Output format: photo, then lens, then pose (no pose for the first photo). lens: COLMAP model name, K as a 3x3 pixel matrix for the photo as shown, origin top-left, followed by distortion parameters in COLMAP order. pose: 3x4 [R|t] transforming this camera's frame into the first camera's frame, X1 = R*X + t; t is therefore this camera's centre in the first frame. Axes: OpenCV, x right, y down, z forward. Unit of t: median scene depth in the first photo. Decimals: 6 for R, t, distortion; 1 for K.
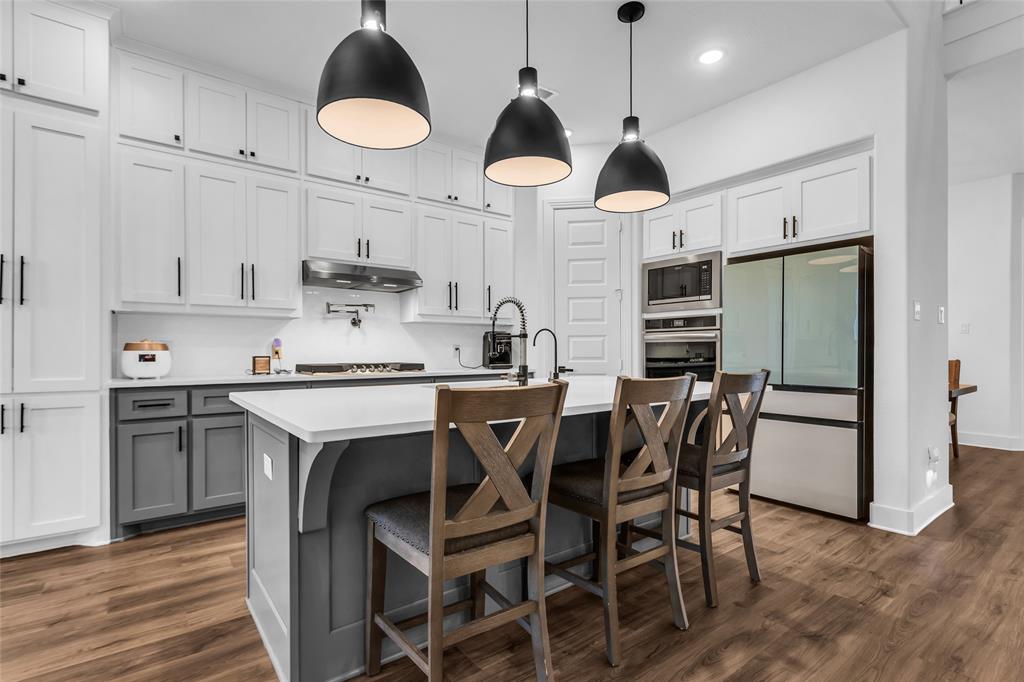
lens RADIAL K [[486.5, 0, 511.3], [0, 486.5, 351.5], [0, 0, 1]] dist [0.000385, 0.000007]
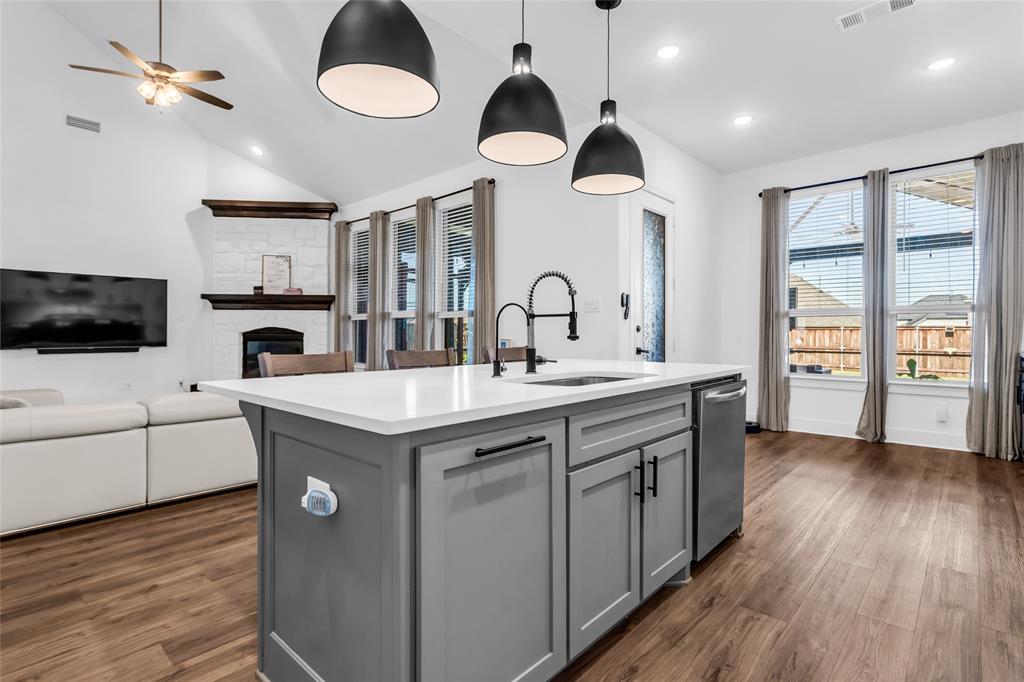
lens RADIAL K [[493.6, 0, 507.0], [0, 493.6, 326.3], [0, 0, 1]] dist [0.001039, 0.000367]
pose [[-0.985202, -0.001210, -0.171393, 0.177901], [0.000496, 0.999951, -0.009913, -0.003456], [0.171396, -0.009851, -0.985153, 1.484211]]
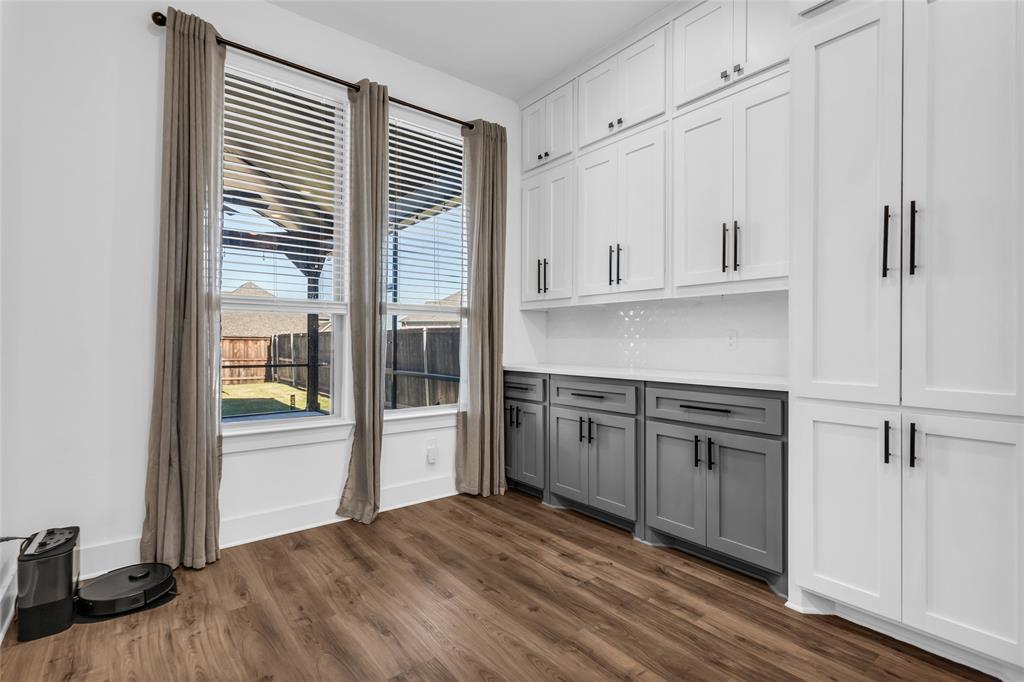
lens RADIAL K [[480.5, 0, 511.4], [0, 480.5, 342.0], [0, 0, 1]] dist [-0.001730, 0.000369]
pose [[0.024609, -0.000455, -0.999697, -0.301215], [-0.004162, 0.999991, -0.000558, -0.001269], [0.999688, 0.004175, 0.024607, 0.361134]]
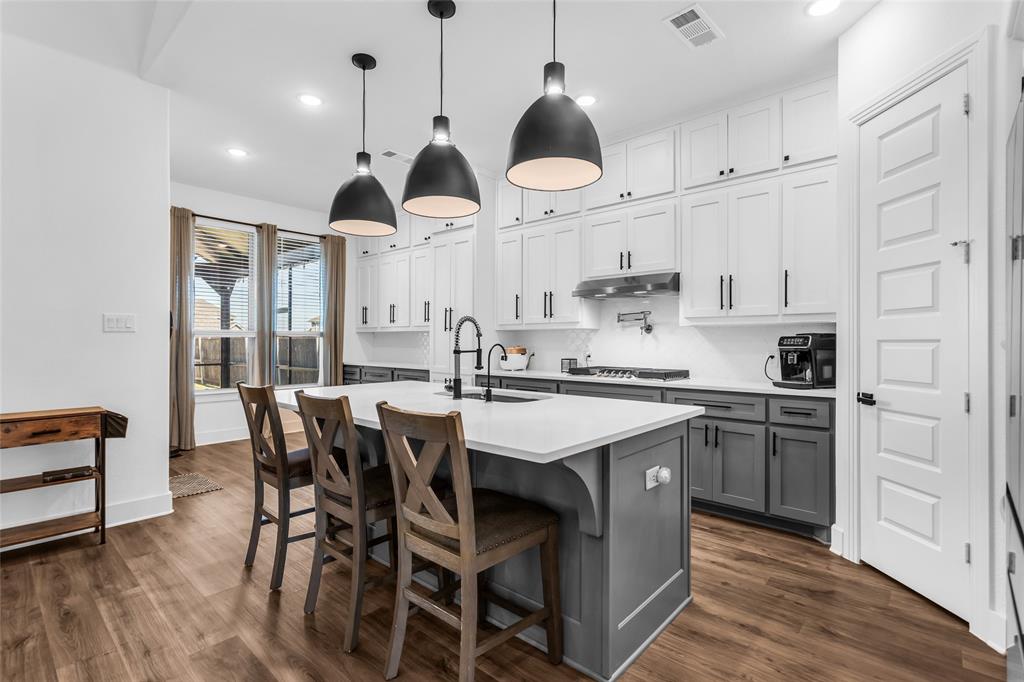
lens RADIAL K [[480.5, 0, 511.4], [0, 480.5, 342.0], [0, 0, 1]] dist [-0.001730, 0.000369]
pose [[0.188123, 0.002764, -0.982142, 0.875912], [-0.002877, 0.999993, 0.002263, -0.045713], [0.982141, 0.002400, 0.188130, 0.718643]]
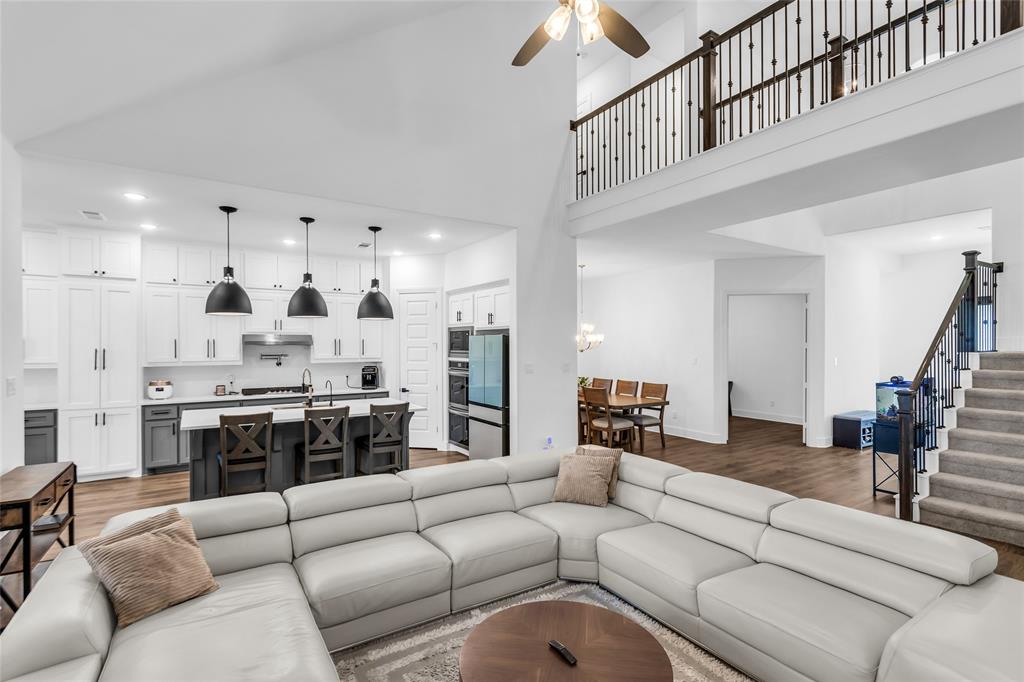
lens RADIAL K [[484.2, 0, 510.4], [0, 484.2, 347.8], [0, 0, 1]] dist [0.002261, 0.000749]
pose [[0.997546, 0.000151, -0.070018, 0.878495], [0.000009, 0.999997, 0.002294, -0.168566], [0.070018, -0.002289, 0.997543, -0.945655]]
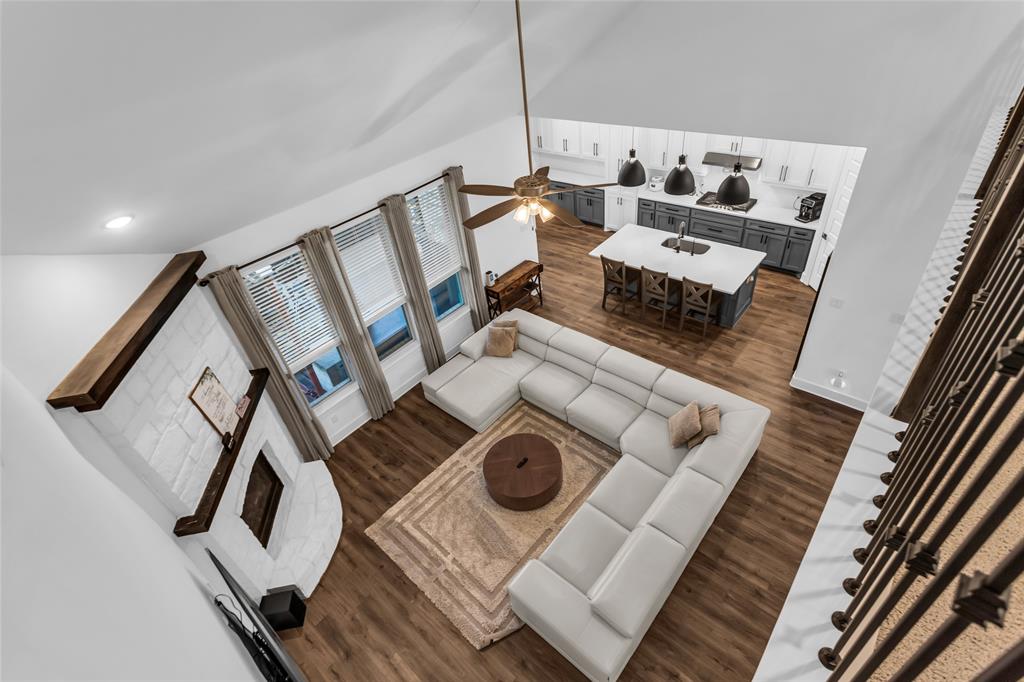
lens RADIAL K [[480.5, 0, 511.4], [0, 480.5, 342.0], [0, 0, 1]] dist [-0.001730, 0.000369]
pose [[0.206676, 0.585555, -0.783843, 2.025292], [0.110325, 0.782084, 0.613330, -1.176390], [0.972170, -0.213238, 0.097036, -0.374126]]
